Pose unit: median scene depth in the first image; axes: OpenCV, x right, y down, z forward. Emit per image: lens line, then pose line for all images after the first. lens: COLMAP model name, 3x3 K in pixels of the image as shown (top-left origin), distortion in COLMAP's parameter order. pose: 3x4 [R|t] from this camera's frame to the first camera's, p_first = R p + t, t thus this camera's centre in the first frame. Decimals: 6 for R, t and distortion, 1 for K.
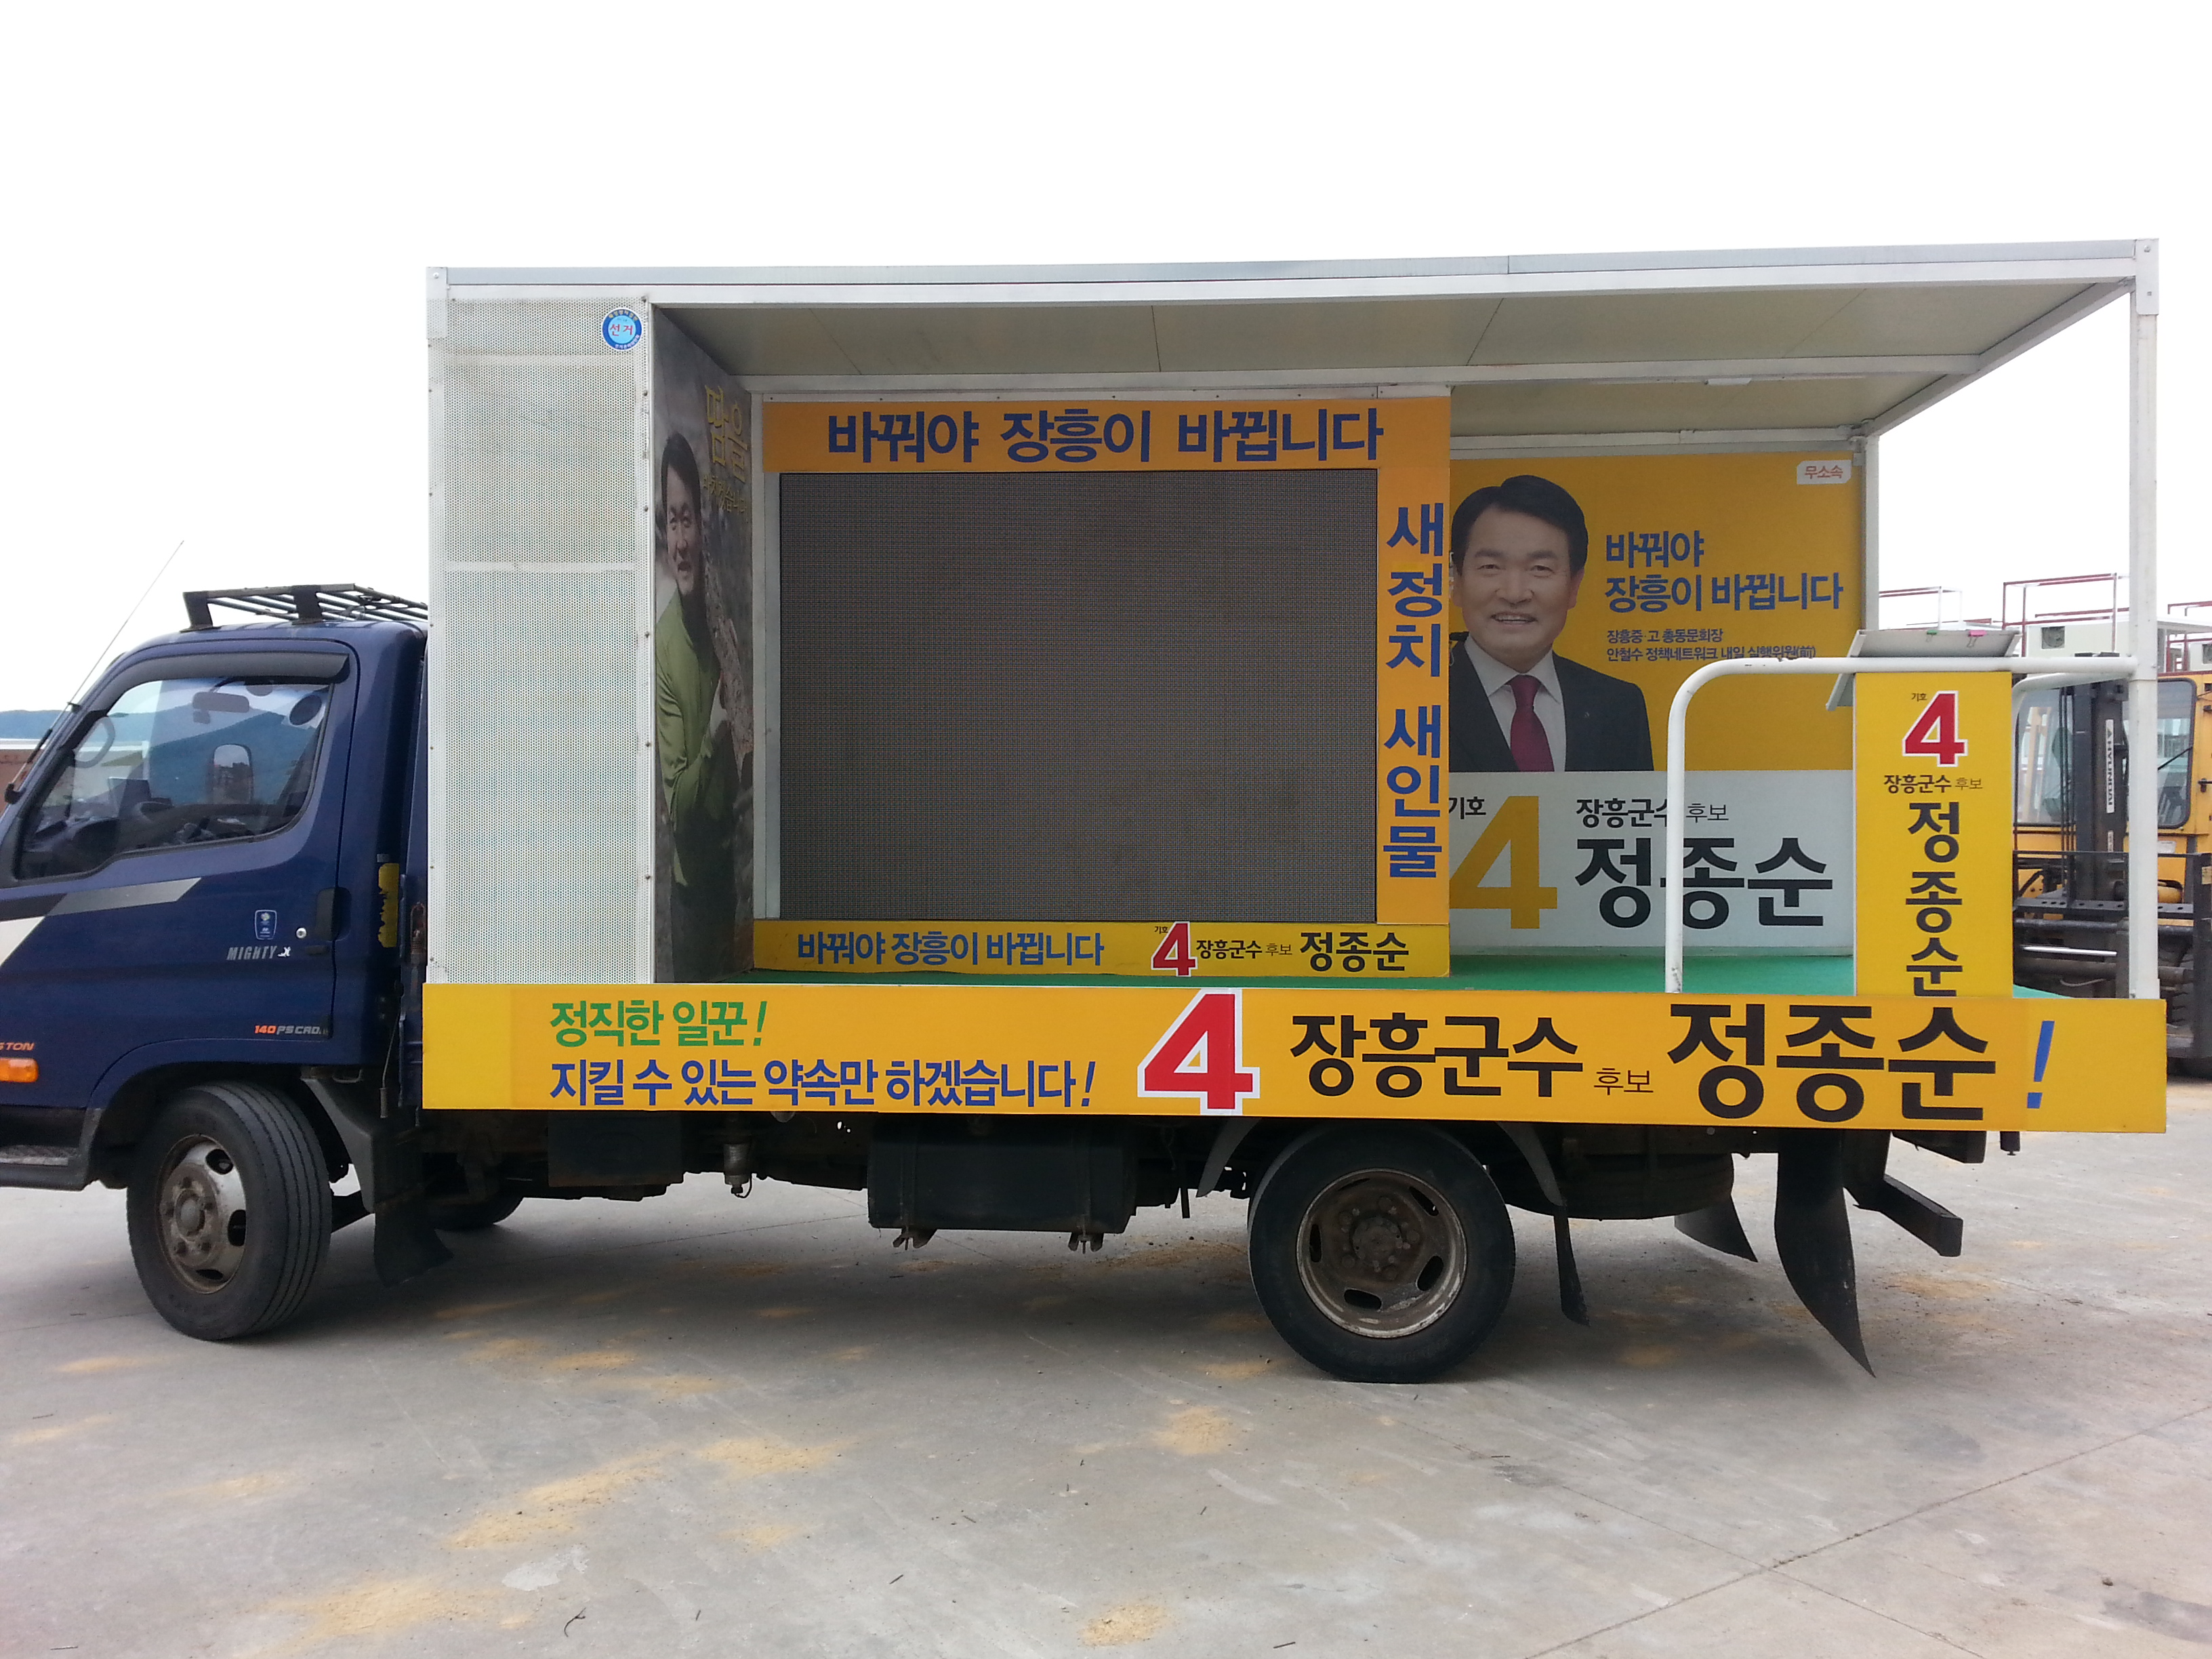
lens RADIAL K [[1762.4, 0, 1088.3], [0, 1762.4, 821.5], [0, 0, 1]] dist [0.074254, -0.107015]
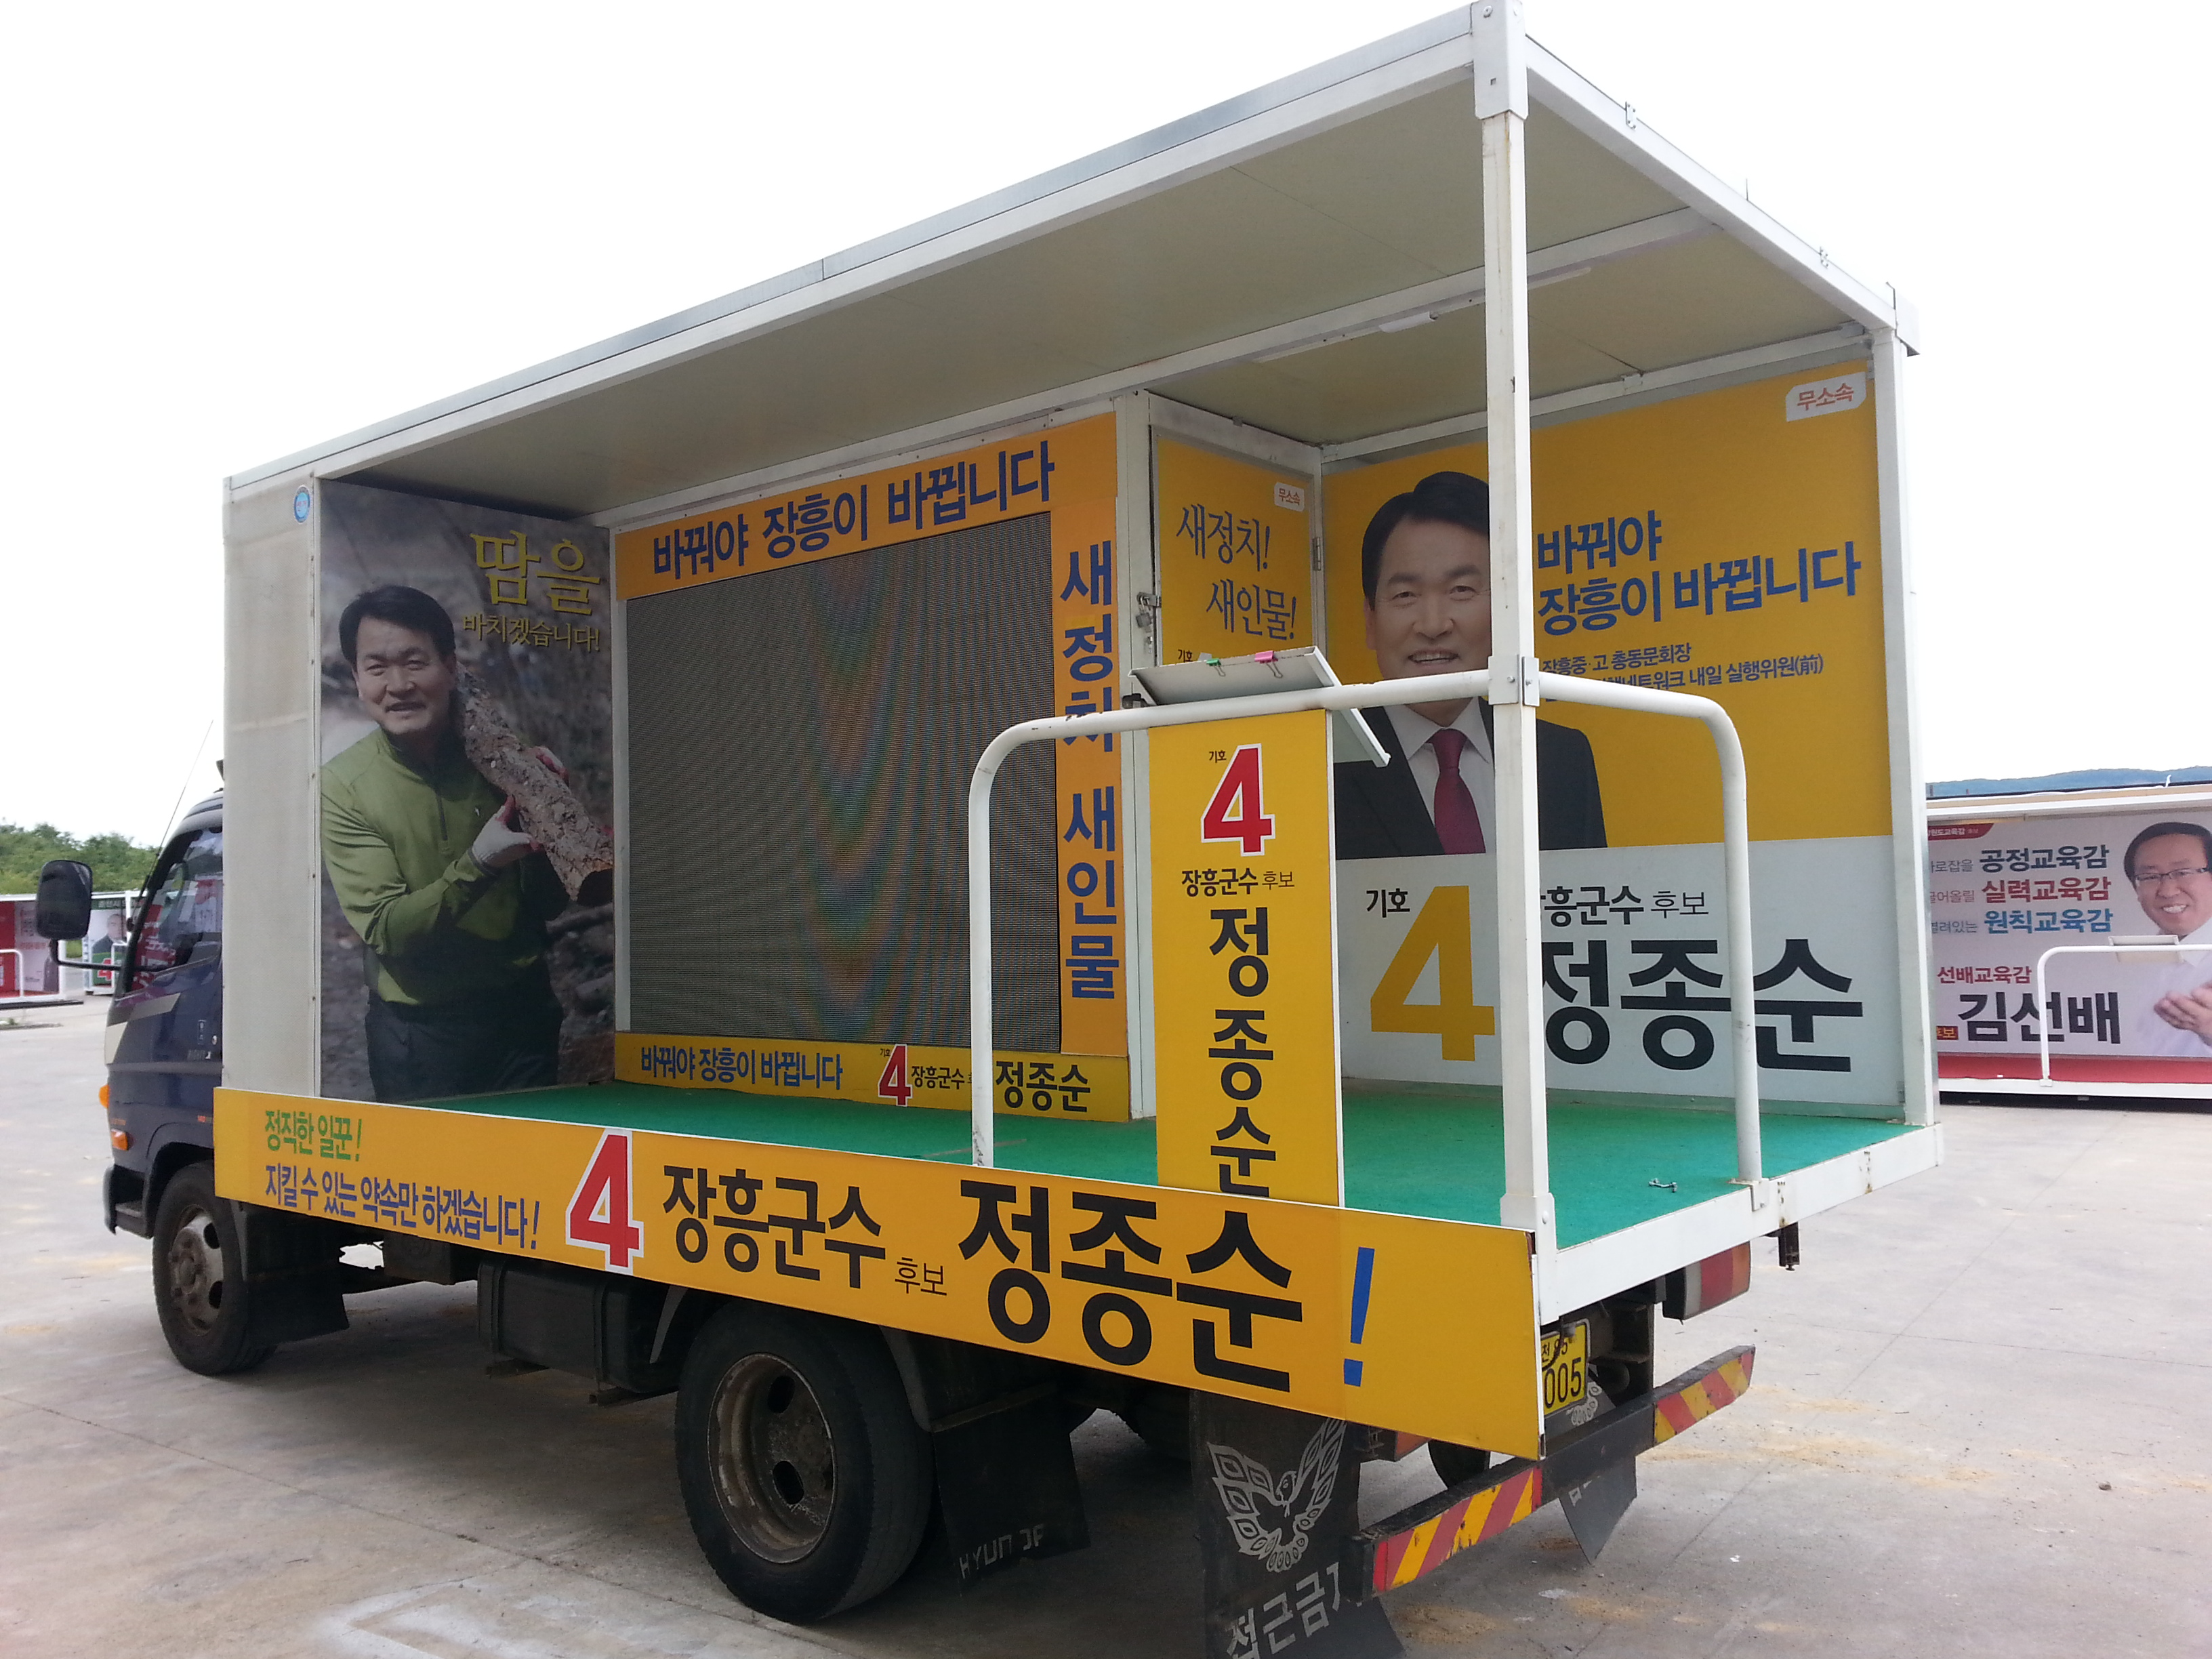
lens RADIAL K [[1762.4, 0, 1087.0], [0, 1762.4, 820.8], [0, 0, 1]] dist [0.074254, -0.107015]
pose [[0.806072, -0.049149, -0.589774, 0.666834], [0.024189, 0.998449, -0.050145, -0.009439], [0.591323, 0.026154, 0.806010, 0.336447]]
